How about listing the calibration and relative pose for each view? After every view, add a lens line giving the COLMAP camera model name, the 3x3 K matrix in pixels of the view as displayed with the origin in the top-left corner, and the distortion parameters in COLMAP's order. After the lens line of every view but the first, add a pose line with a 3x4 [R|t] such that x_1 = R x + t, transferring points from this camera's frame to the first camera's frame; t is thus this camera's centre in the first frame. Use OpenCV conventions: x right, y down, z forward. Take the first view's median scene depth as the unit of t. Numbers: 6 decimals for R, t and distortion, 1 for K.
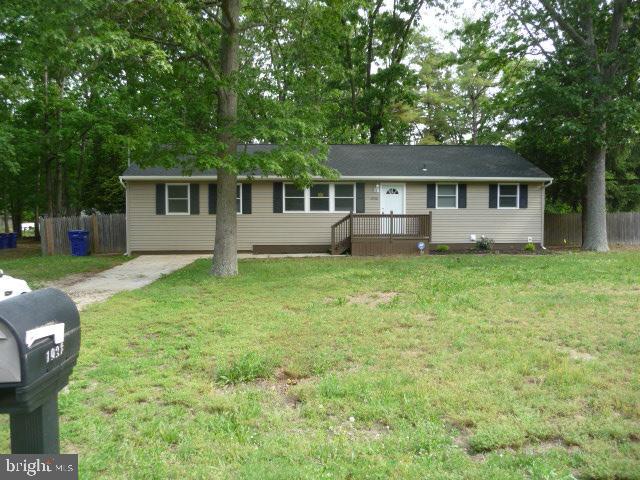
lens RADIAL K [[538.3, 0, 320.4], [0, 538.3, 240.8], [0, 0, 1]] dist [-0.009354, -0.003705]
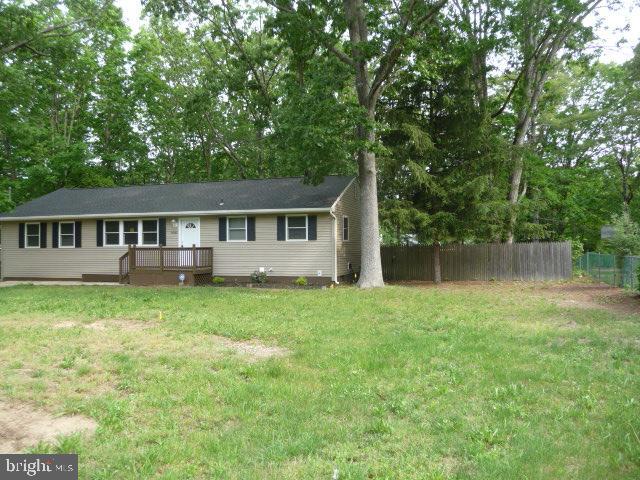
lens RADIAL K [[538.3, 0, 320.6], [0, 538.3, 240.3], [0, 0, 1]] dist [-0.009354, -0.003705]
pose [[0.915042, -0.007318, -0.403292, 0.797033], [-0.010579, 0.999056, -0.042132, -0.020747], [0.403220, 0.042819, 0.914101, 0.133624]]
